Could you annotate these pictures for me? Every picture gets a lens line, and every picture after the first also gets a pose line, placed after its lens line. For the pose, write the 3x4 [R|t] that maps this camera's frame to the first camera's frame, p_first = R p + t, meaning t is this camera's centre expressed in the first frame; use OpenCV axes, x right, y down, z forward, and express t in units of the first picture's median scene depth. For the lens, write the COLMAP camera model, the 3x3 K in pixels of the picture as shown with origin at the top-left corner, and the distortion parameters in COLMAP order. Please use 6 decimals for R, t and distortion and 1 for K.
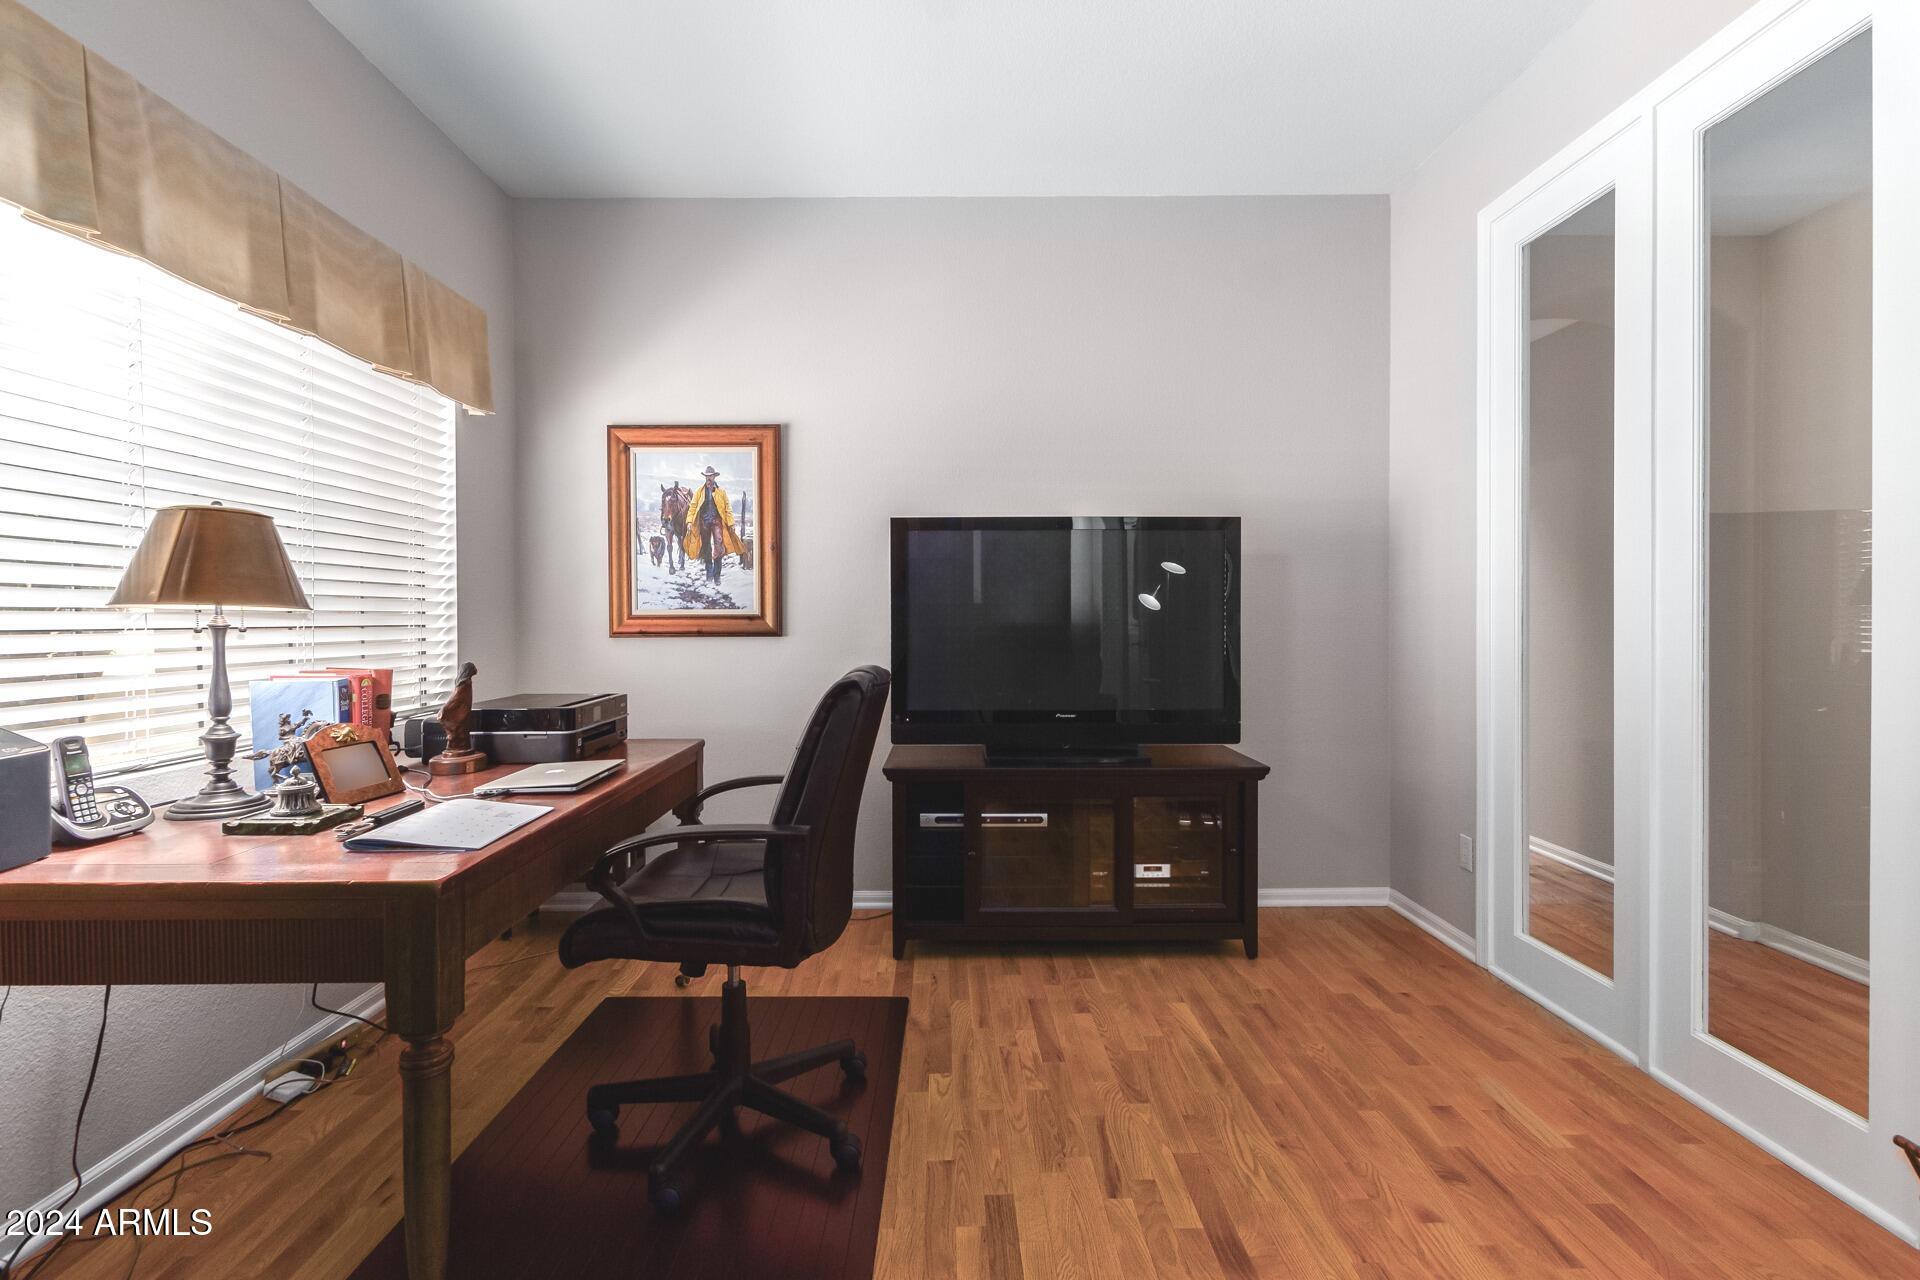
lens RADIAL K [[884.2, 0, 953.6], [0, 884.2, 637.1], [0, 0, 1]] dist [0.006075, 0.000012]
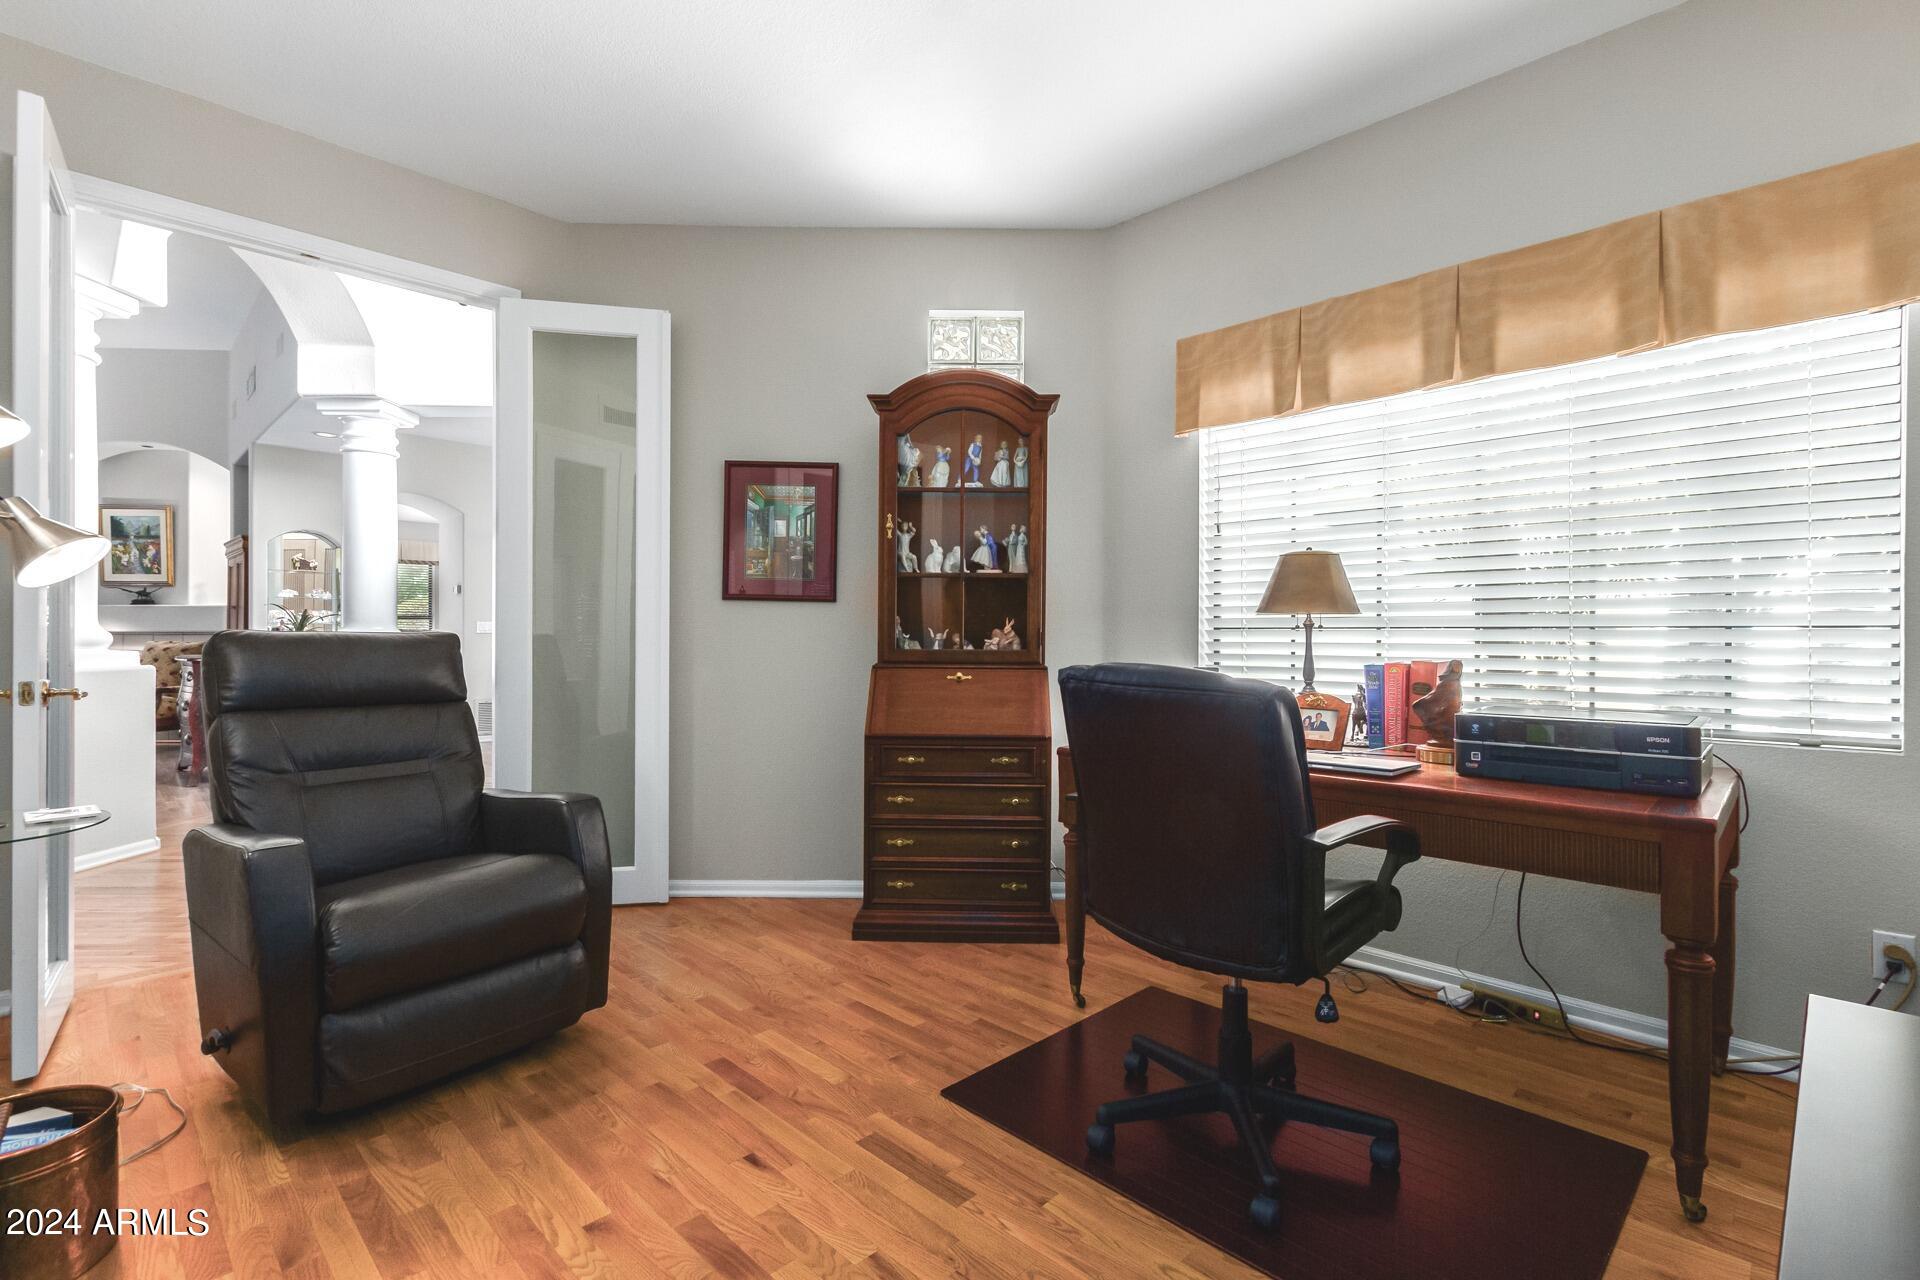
lens RADIAL K [[884.2, 0, 955.2], [0, 884.2, 634.1], [0, 0, 1]] dist [0.006075, 0.000012]
pose [[-0.715981, 0.010332, -0.698044, 0.678307], [-0.002837, 0.999839, 0.017709, -0.021780], [0.698114, 0.014660, -0.715836, 1.539355]]
